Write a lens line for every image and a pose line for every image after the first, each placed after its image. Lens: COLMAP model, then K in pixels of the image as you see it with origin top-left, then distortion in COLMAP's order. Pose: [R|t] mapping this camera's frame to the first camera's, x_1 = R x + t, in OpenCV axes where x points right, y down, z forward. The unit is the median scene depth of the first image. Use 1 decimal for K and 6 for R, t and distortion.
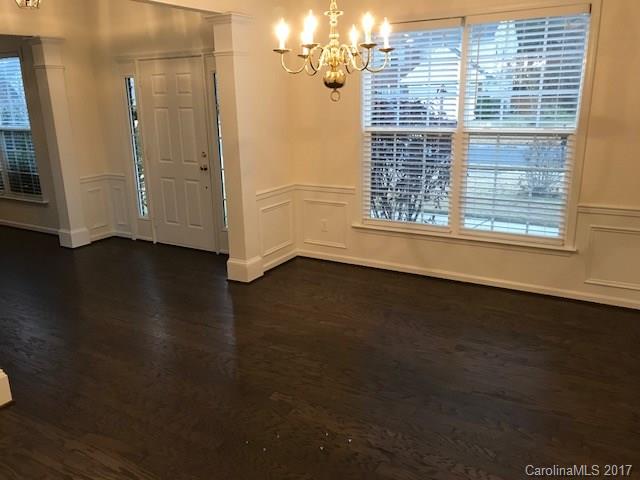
lens RADIAL K [[523.8, 0, 320.0], [0, 523.8, 240.0], [0, 0, 1]] dist [-0.000072, -0.004476]
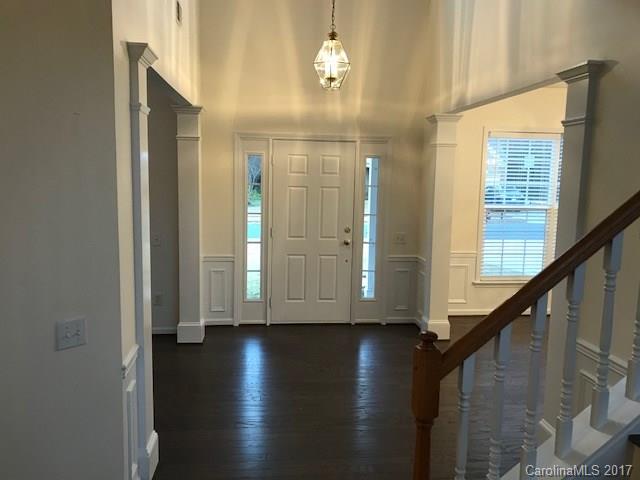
lens RADIAL K [[523.8, 0, 320.0], [0, 523.8, 240.0], [0, 0, 1]] dist [-0.000072, -0.004476]
pose [[0.800811, -0.034023, 0.597950, -0.900659], [0.127241, 0.985258, -0.114348, -0.028889], [-0.585245, 0.167655, 0.793335, 0.190812]]
